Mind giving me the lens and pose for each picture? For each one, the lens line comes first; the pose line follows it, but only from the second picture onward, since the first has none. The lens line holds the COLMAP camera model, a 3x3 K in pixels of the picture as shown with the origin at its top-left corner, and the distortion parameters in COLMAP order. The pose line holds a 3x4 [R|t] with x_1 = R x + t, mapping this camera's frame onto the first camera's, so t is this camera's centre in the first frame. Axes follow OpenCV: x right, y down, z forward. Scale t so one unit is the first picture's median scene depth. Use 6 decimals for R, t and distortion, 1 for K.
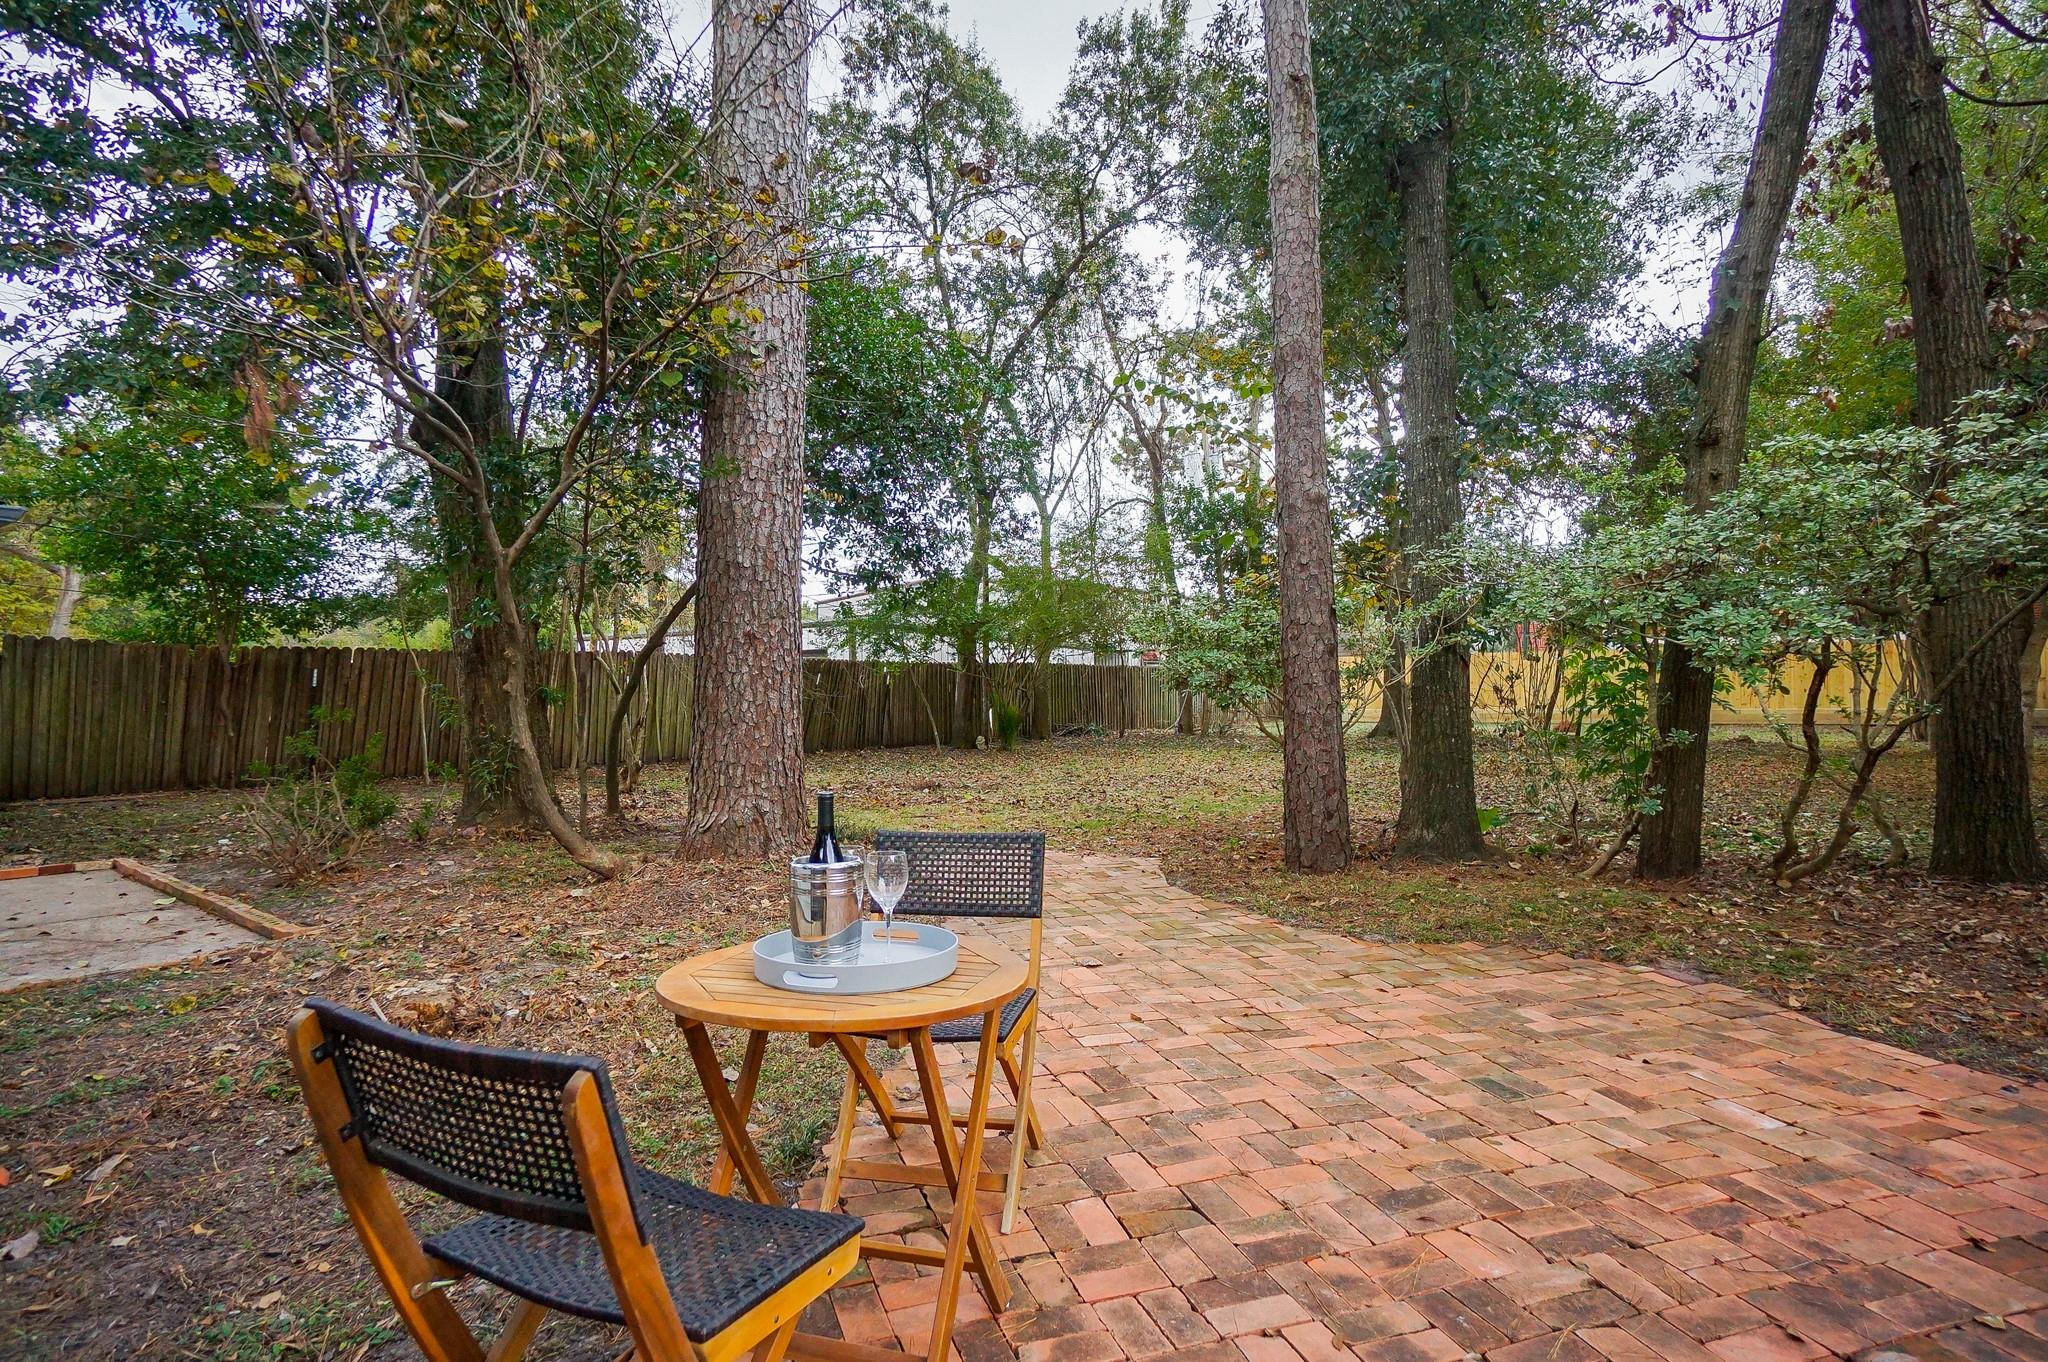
lens RADIAL K [[1059.7, 0, 1016.8], [0, 1059.7, 676.5], [0, 0, 1]] dist [-0.037808, 0.025235]
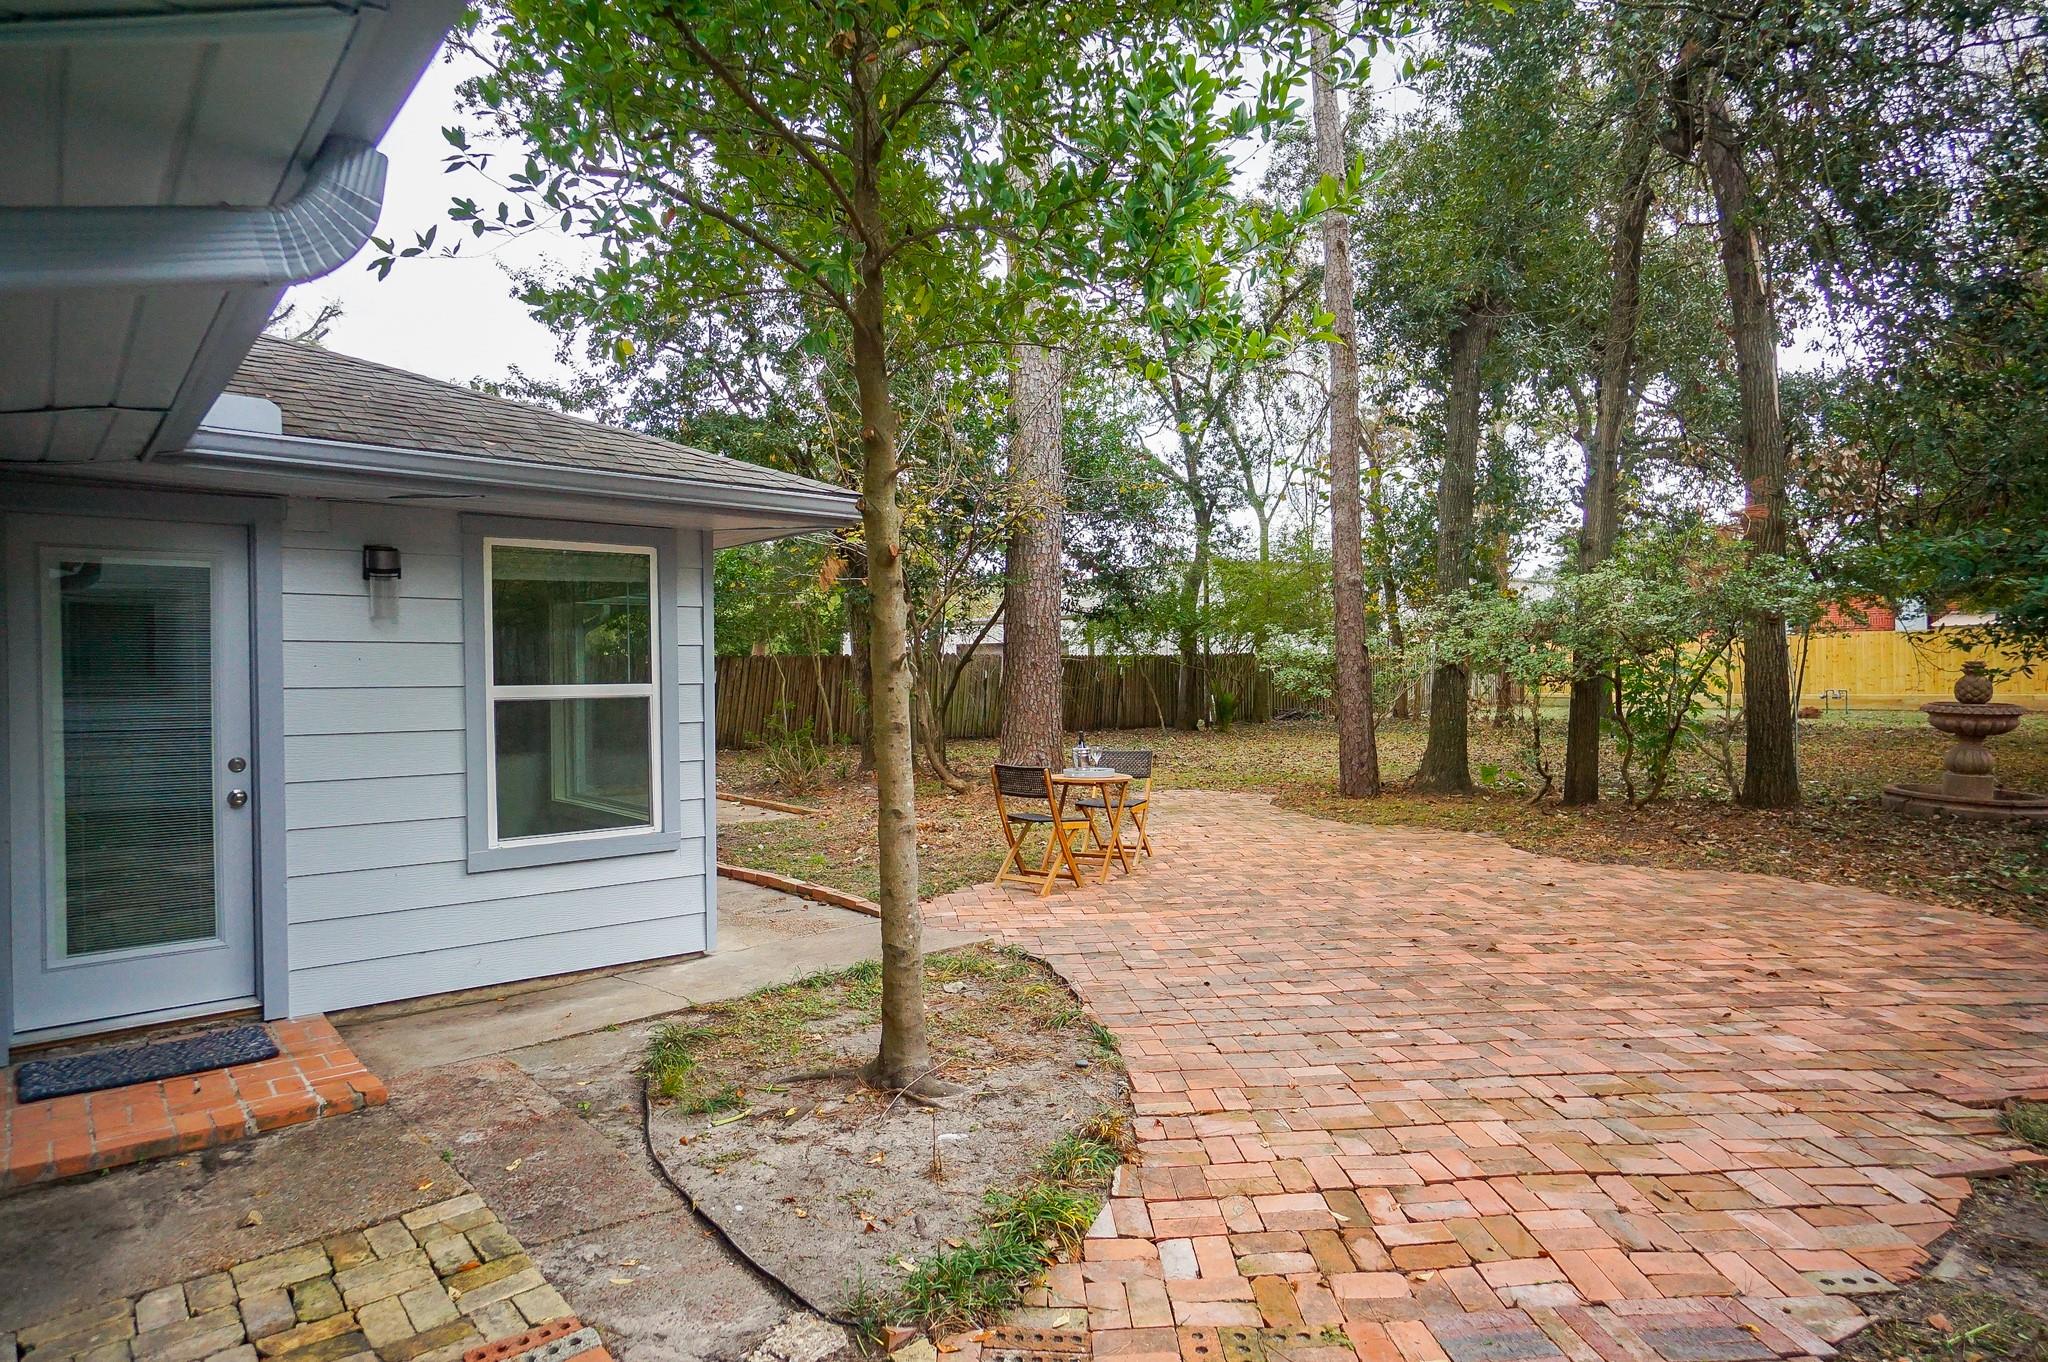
lens RADIAL K [[1169.6, 0, 1024.0], [0, 1169.6, 681.0], [0, 0, 1]] dist [0.030504, 0.037307]
pose [[0.977489, -0.003238, -0.210962, 0.048929], [0.008125, 0.999718, 0.022300, -0.016283], [0.210831, -0.023512, 0.977240, -0.303021]]
